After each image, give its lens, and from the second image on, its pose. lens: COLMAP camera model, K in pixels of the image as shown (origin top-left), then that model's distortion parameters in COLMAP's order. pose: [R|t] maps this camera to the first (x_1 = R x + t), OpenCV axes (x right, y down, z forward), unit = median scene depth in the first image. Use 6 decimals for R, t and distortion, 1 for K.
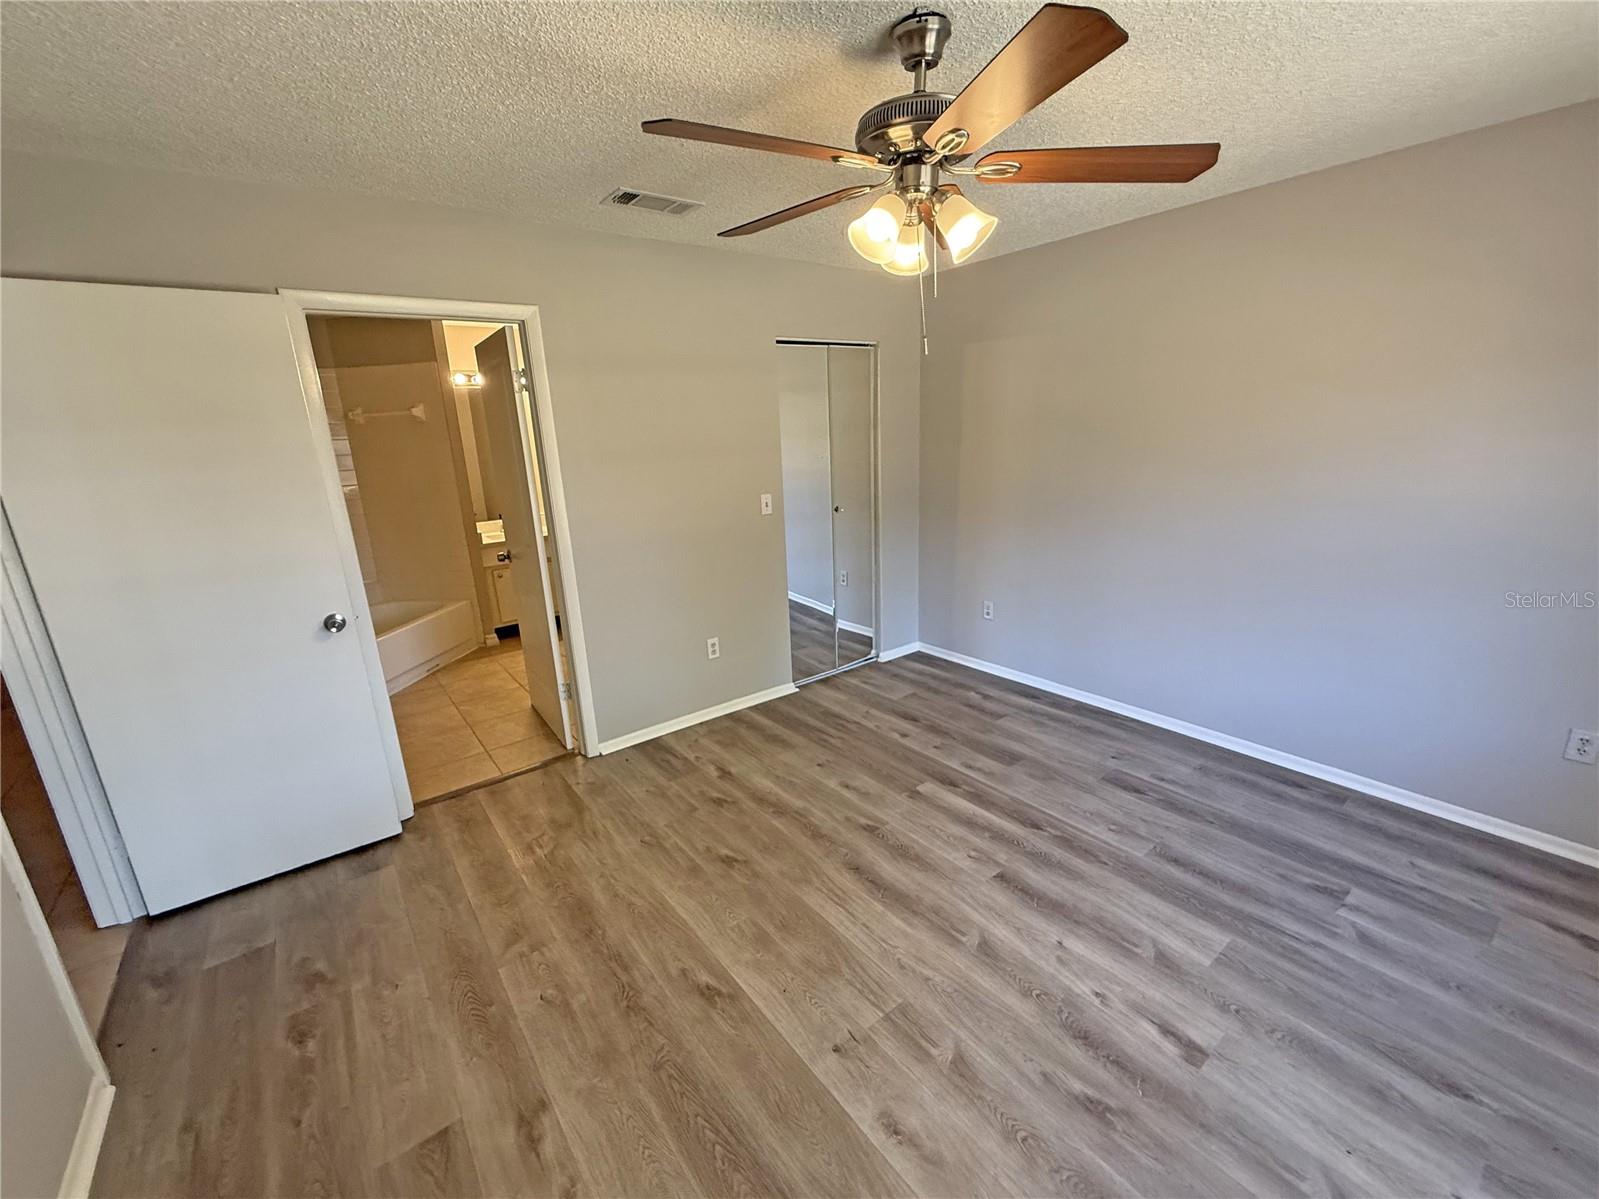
lens RADIAL K [[651.4, 0, 796.0], [0, 651.4, 593.9], [0, 0, 1]] dist [0.000198, 0.000049]
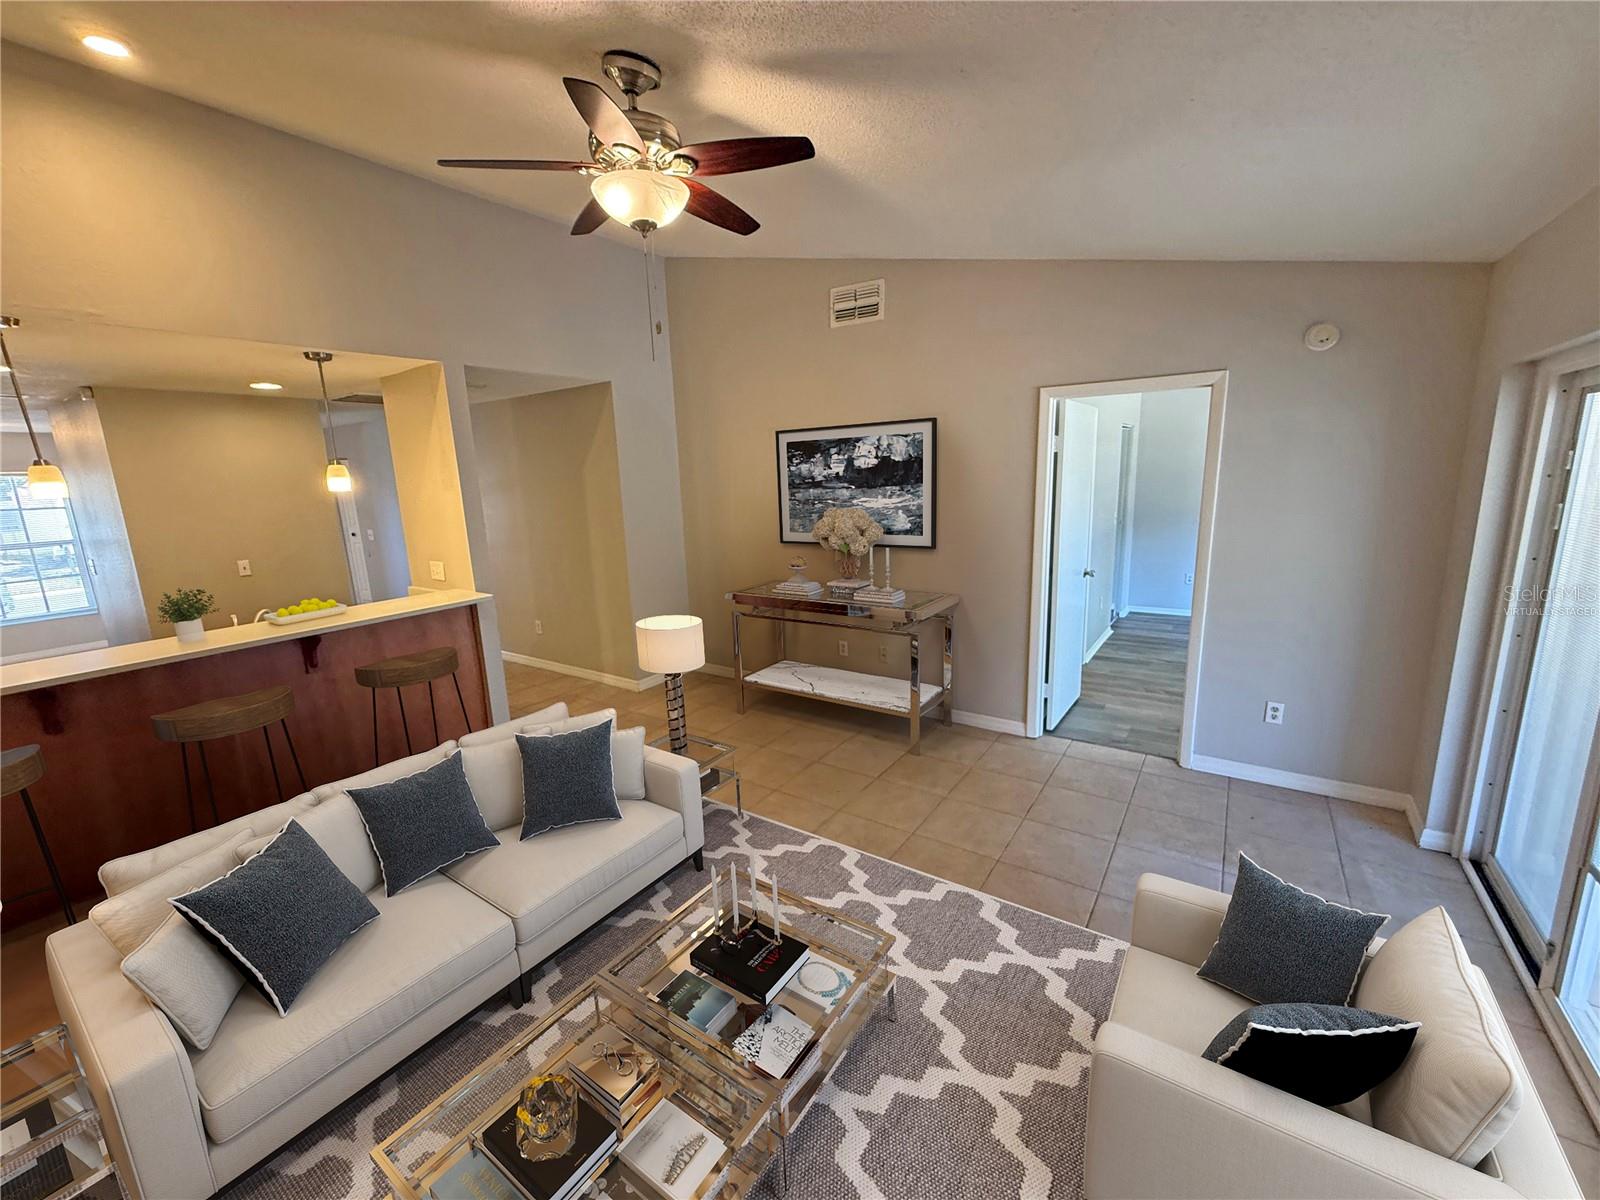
lens RADIAL K [[644.1, 0, 800.0], [0, 644.1, 600.0], [0, 0, 1]] dist [-0.000864, -0.000005]
pose [[0.947978, -0.053301, 0.313843, -2.315932], [0.073962, 0.995782, -0.054290, 0.188870], [-0.309625, 0.074678, 0.947922, -0.539247]]
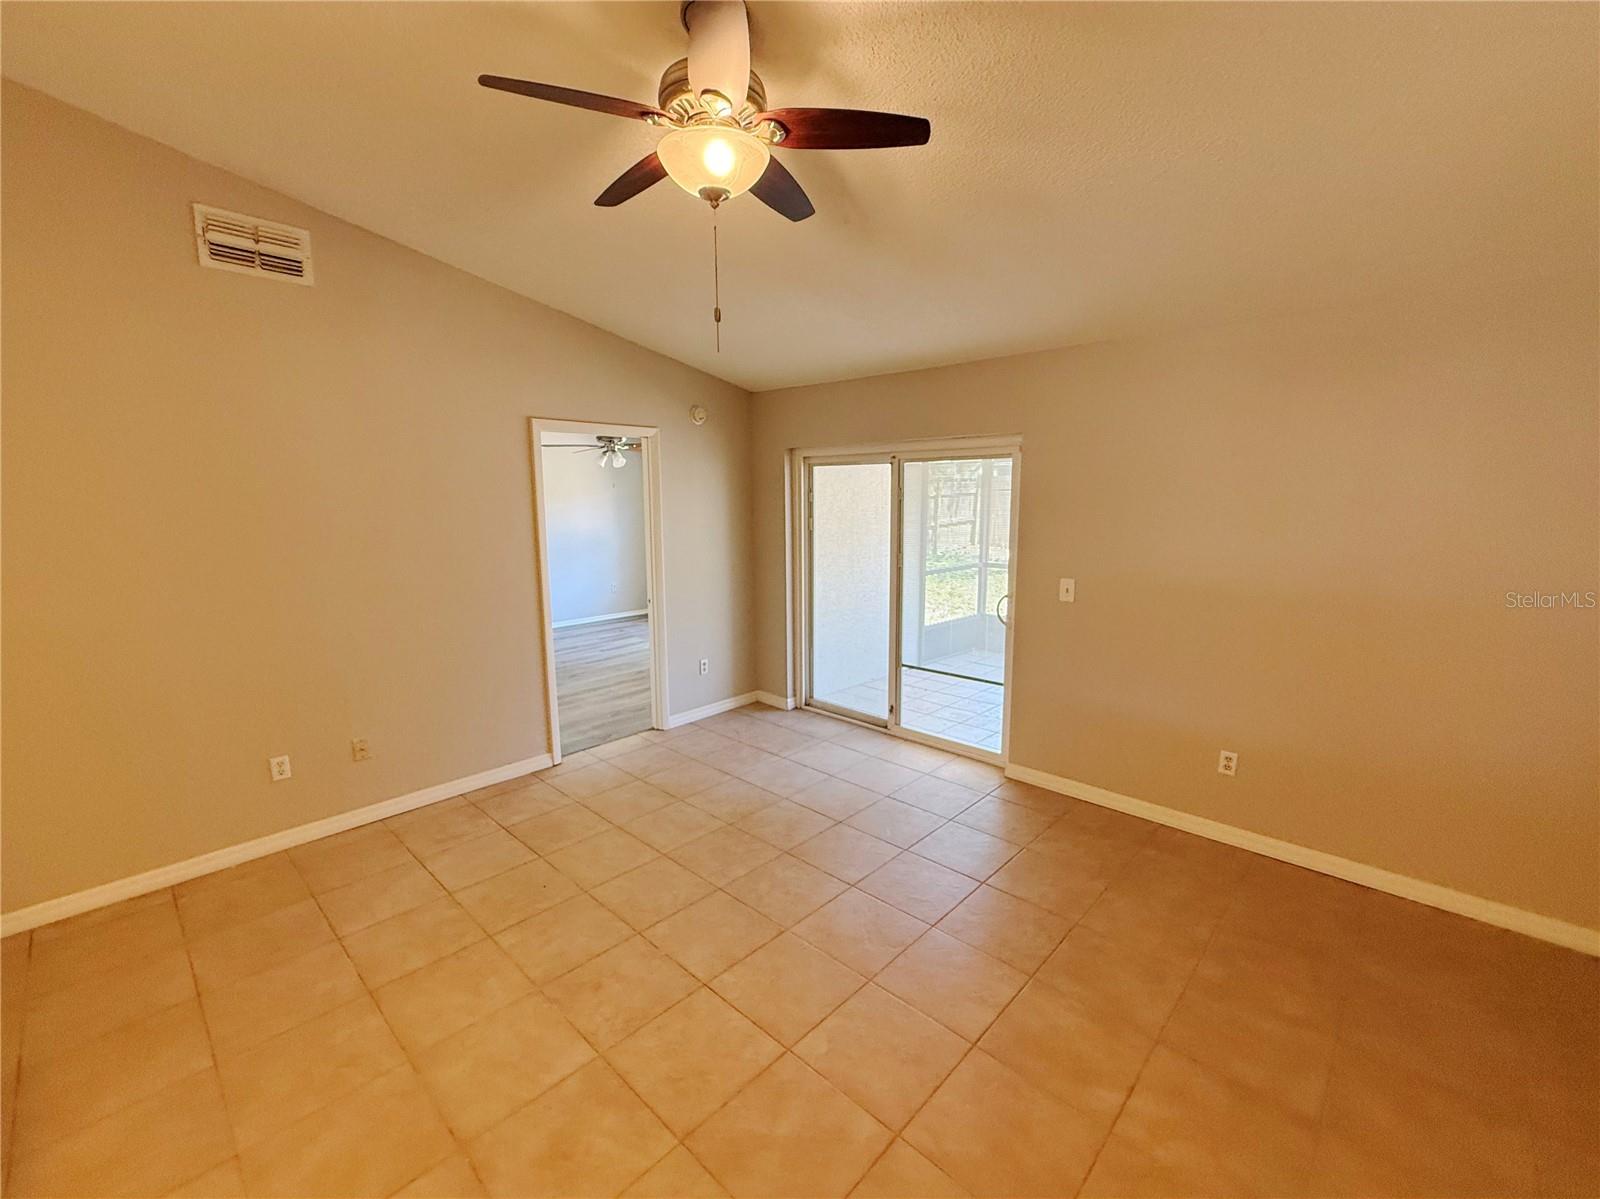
lens RADIAL K [[672.6, 0, 800.0], [0, 672.6, 599.5], [0, 0, 1]] dist [-0.000568, -0.000055]
pose [[-0.164788, -0.113431, 0.979785, -3.082480], [0.256862, 0.954154, 0.153665, -0.037897], [-0.952295, 0.276992, -0.128097, 0.497018]]
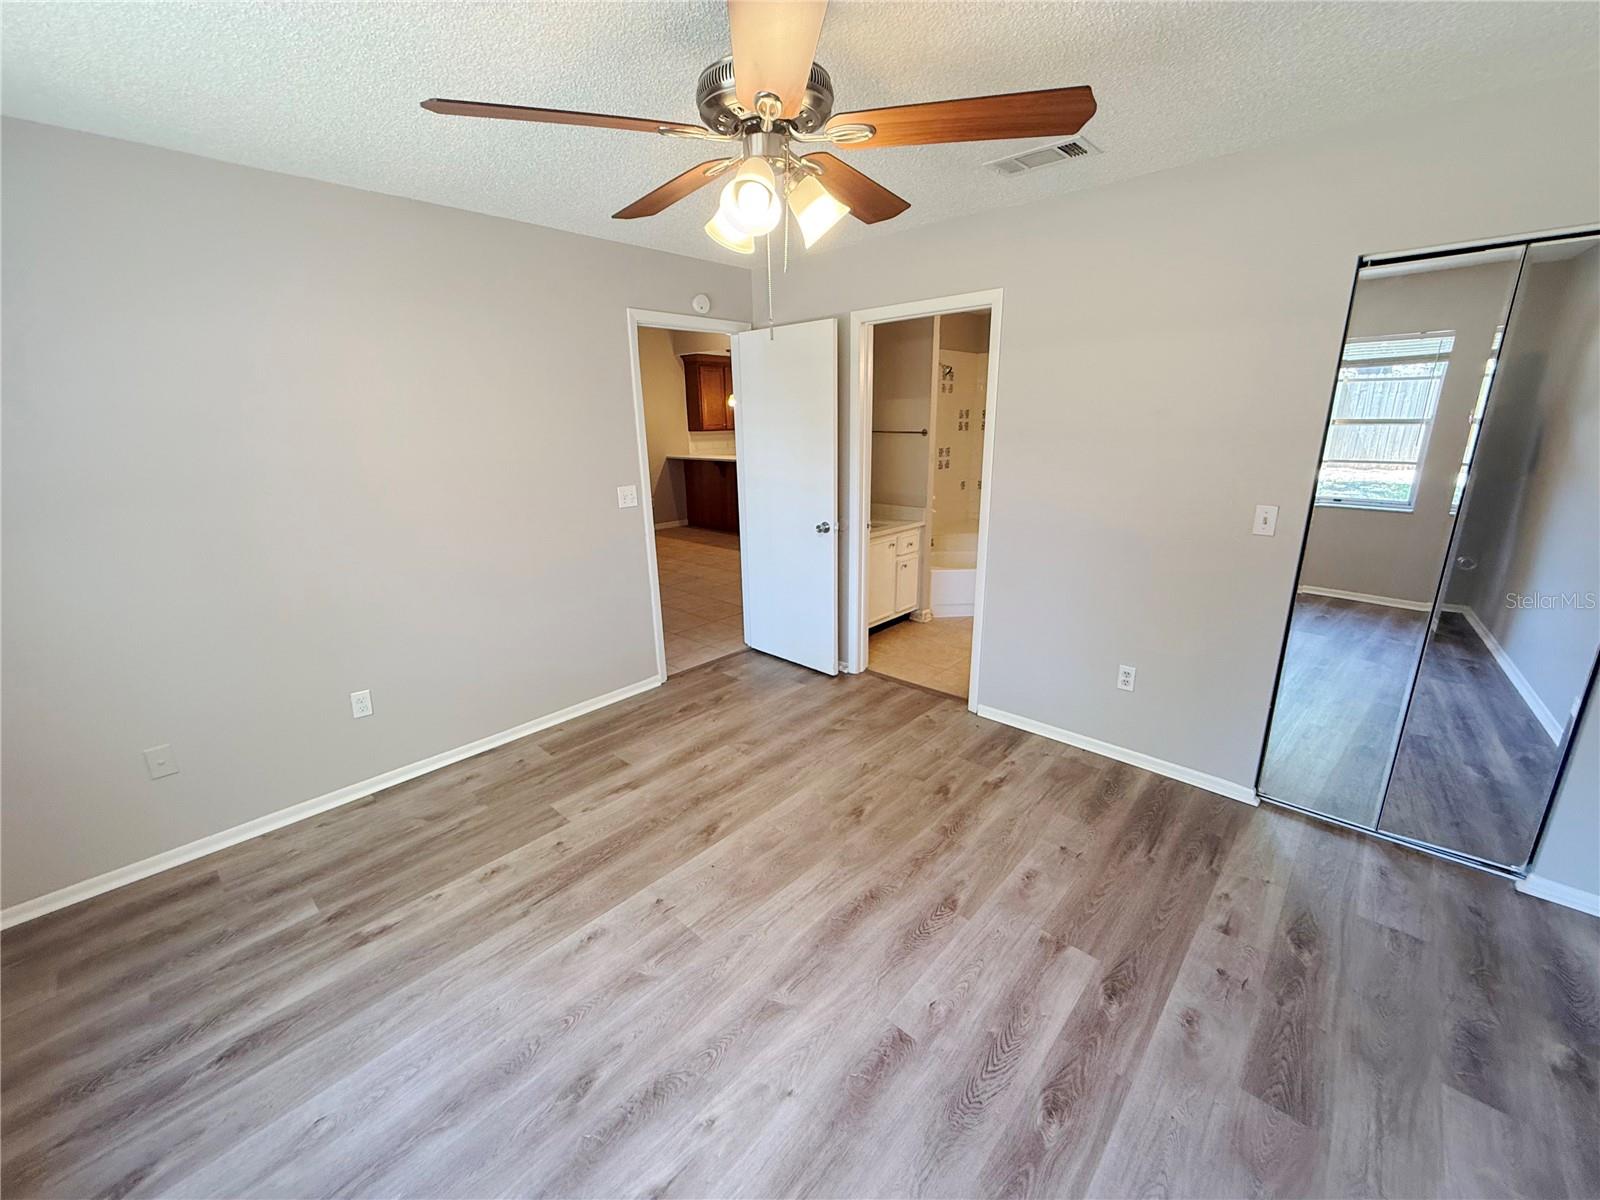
lens RADIAL K [[644.1, 0, 800.0], [0, 644.1, 600.0], [0, 0, 1]] dist [-0.000864, -0.000005]
pose [[0.171256, 0.304875, -0.936868, 0.895260], [-0.236000, 0.935927, 0.261429, -0.206065], [0.956543, 0.176330, 0.232234, 0.689608]]
